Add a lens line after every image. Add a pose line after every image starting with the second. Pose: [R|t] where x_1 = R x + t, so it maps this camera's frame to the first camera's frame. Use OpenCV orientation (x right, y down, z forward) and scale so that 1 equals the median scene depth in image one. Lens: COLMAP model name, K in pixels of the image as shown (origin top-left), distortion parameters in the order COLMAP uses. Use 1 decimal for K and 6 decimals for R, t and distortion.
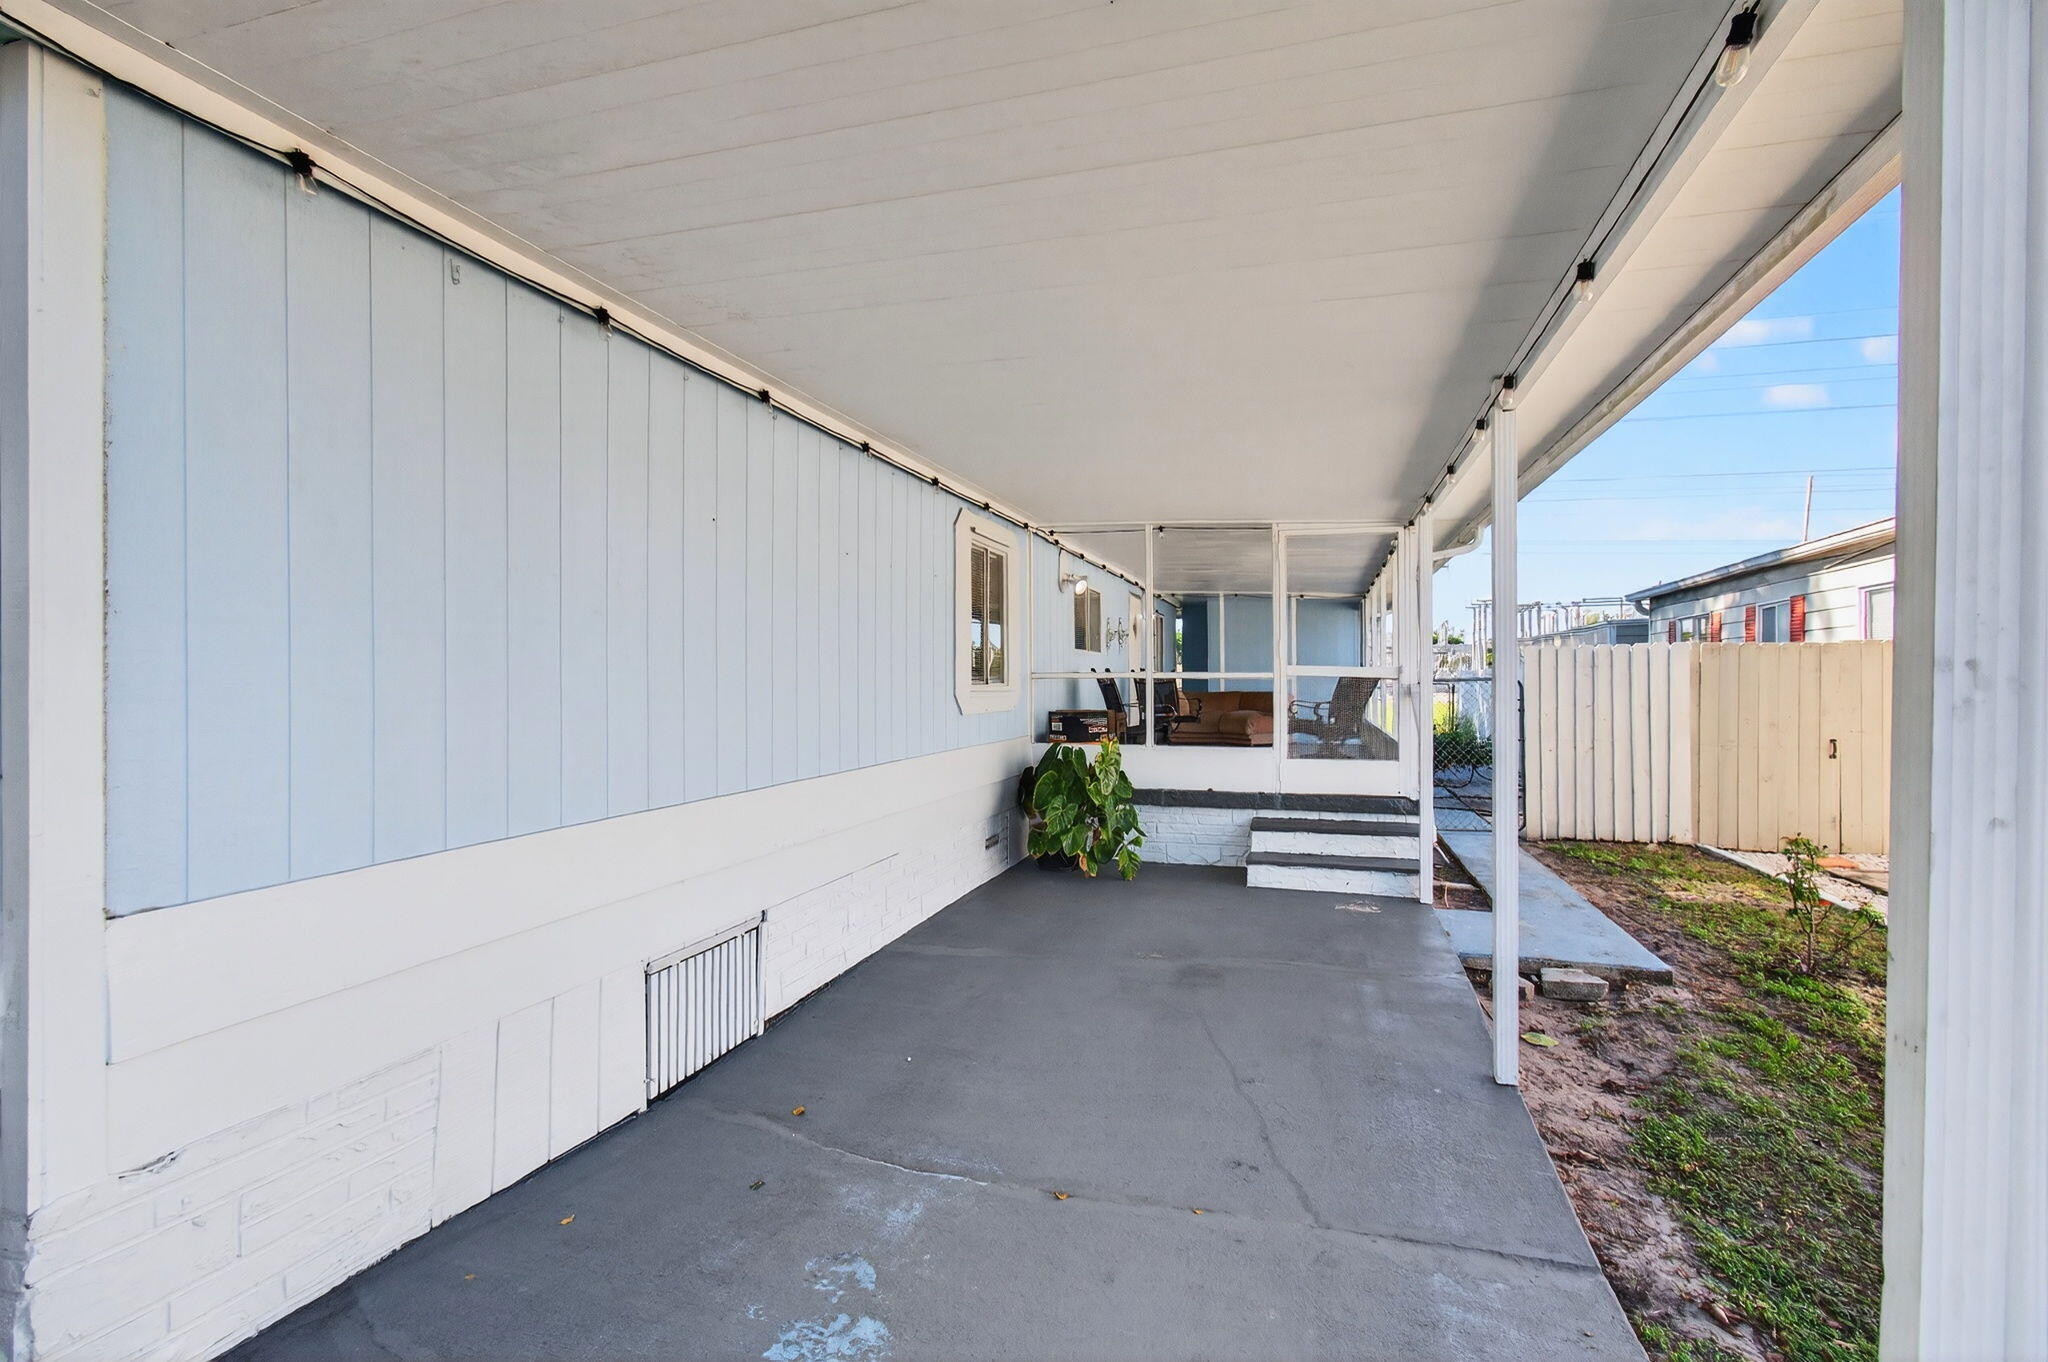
lens RADIAL K [[928.5, 0, 1004.9], [0, 928.5, 671.9], [0, 0, 1]] dist [-0.011523, 0.002567]
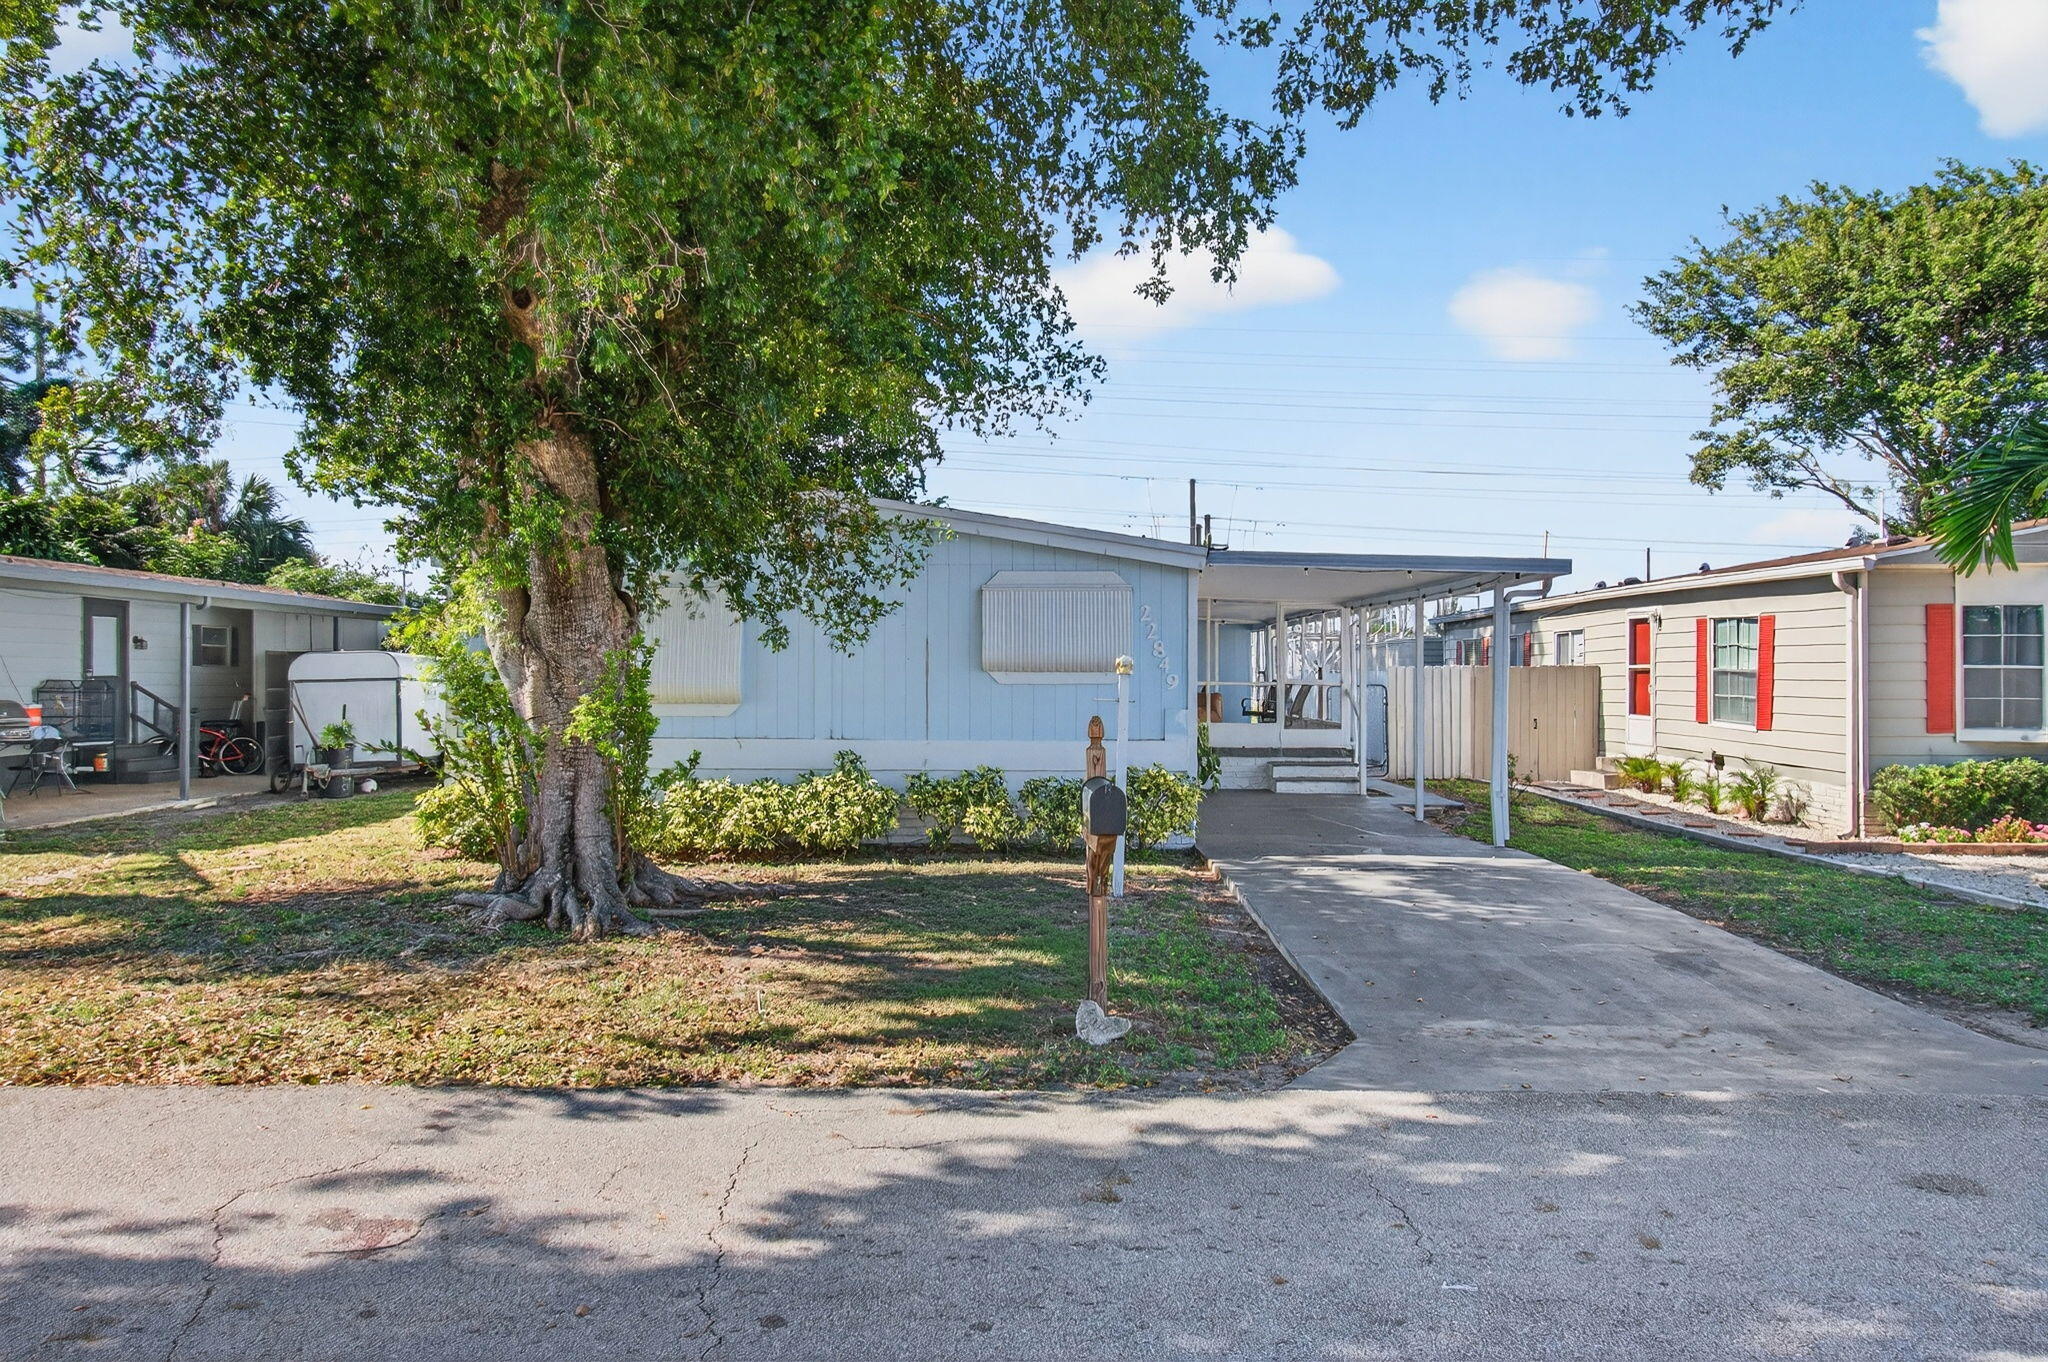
lens RADIAL K [[1321.2, 0, 1045.3], [0, 1321.2, 679.7], [0, 0, 1]] dist [-0.009070, 0.002124]
pose [[0.946518, 0.001472, 0.322648, -0.934458], [-0.004087, 0.999964, 0.007427, -0.021775], [-0.322626, -0.008349, 0.946490, -1.251687]]
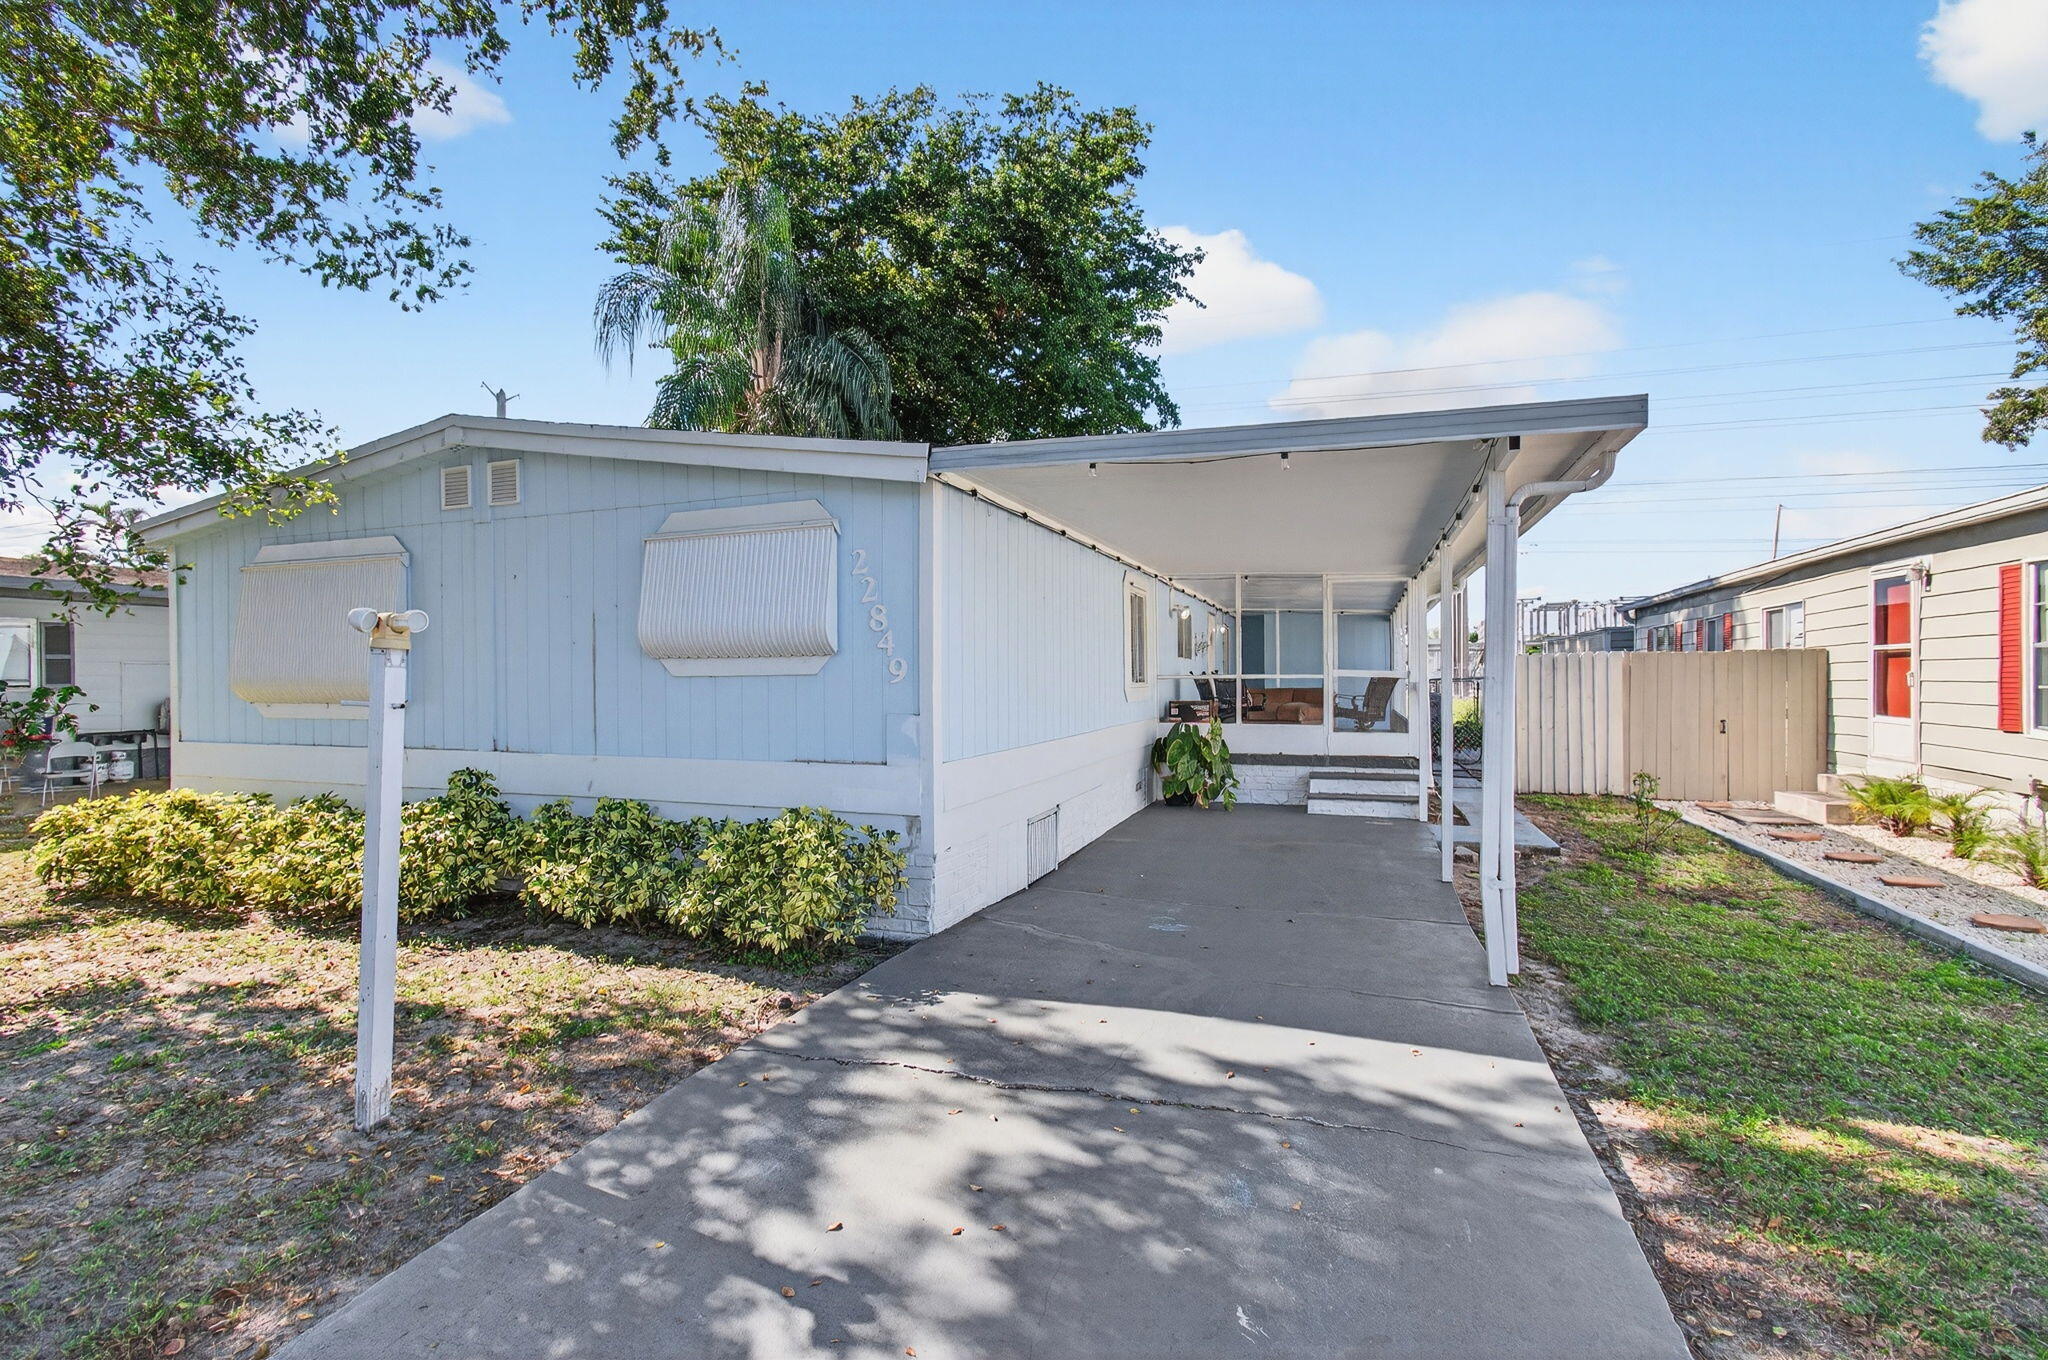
lens RADIAL K [[928.5, 0, 1016.7], [0, 928.5, 686.0], [0, 0, 1]] dist [-0.011523, 0.002567]
pose [[0.999638, -0.005231, -0.026384, -0.150888], [0.005610, 0.999881, 0.014342, -0.004452], [0.026306, -0.014484, 0.999549, -0.460363]]
